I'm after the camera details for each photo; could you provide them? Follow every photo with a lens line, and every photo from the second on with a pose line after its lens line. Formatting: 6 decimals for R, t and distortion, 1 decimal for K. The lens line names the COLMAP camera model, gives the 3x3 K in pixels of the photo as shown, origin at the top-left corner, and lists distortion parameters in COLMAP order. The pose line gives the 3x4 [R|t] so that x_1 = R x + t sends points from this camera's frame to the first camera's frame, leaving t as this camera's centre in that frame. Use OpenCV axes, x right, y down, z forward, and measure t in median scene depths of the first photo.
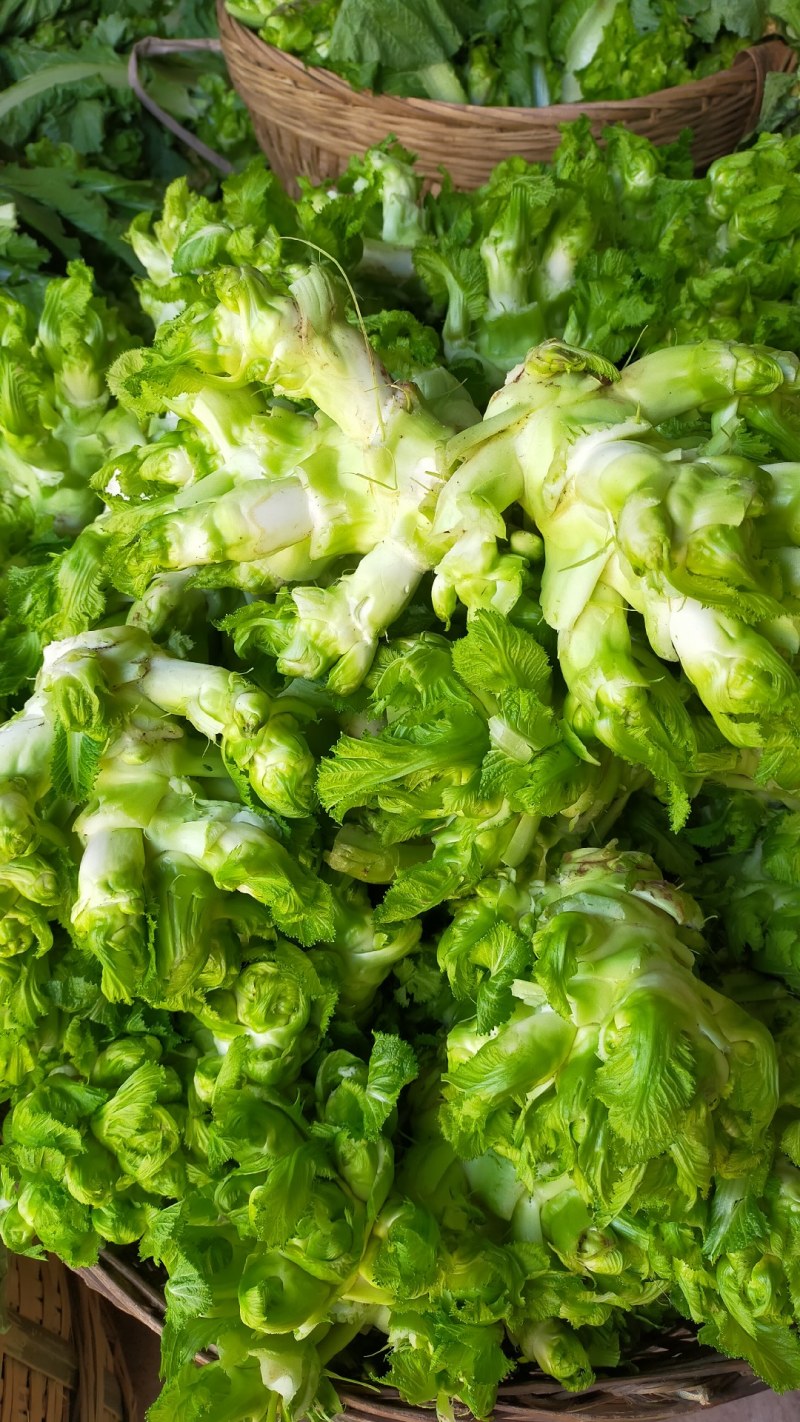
lens RADIAL K [[1073.1, 0, 400.0], [0, 1073.1, 711.0], [0, 0, 1]] dist [0.022464, -0.010029]
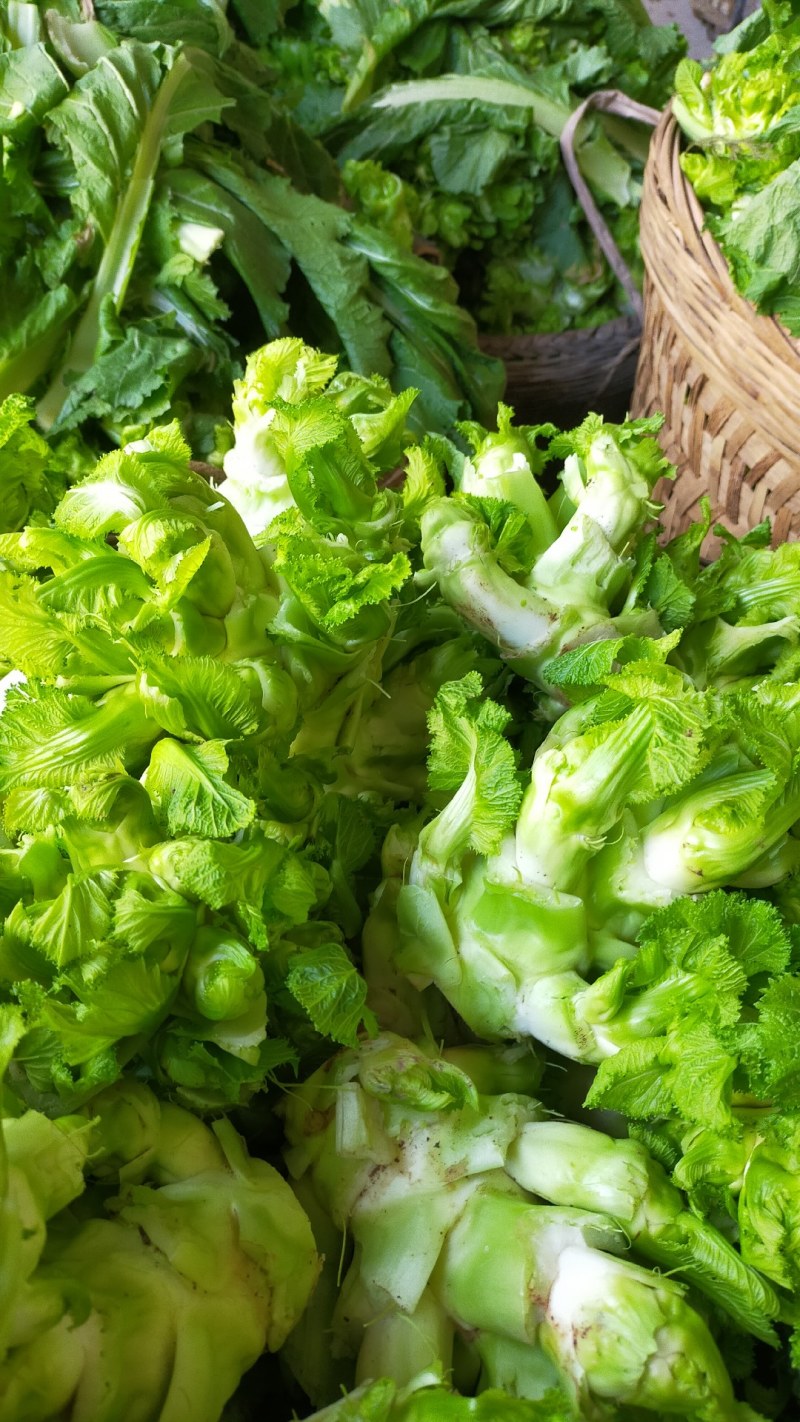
lens RADIAL K [[1073.1, 0, 400.0], [0, 1073.1, 711.0], [0, 0, 1]] dist [0.022464, -0.010029]
pose [[0.811863, 0.531781, -0.241013, 0.192556], [-0.530638, 0.844247, 0.075304, -0.654919], [0.243519, 0.066754, 0.967596, 0.708113]]
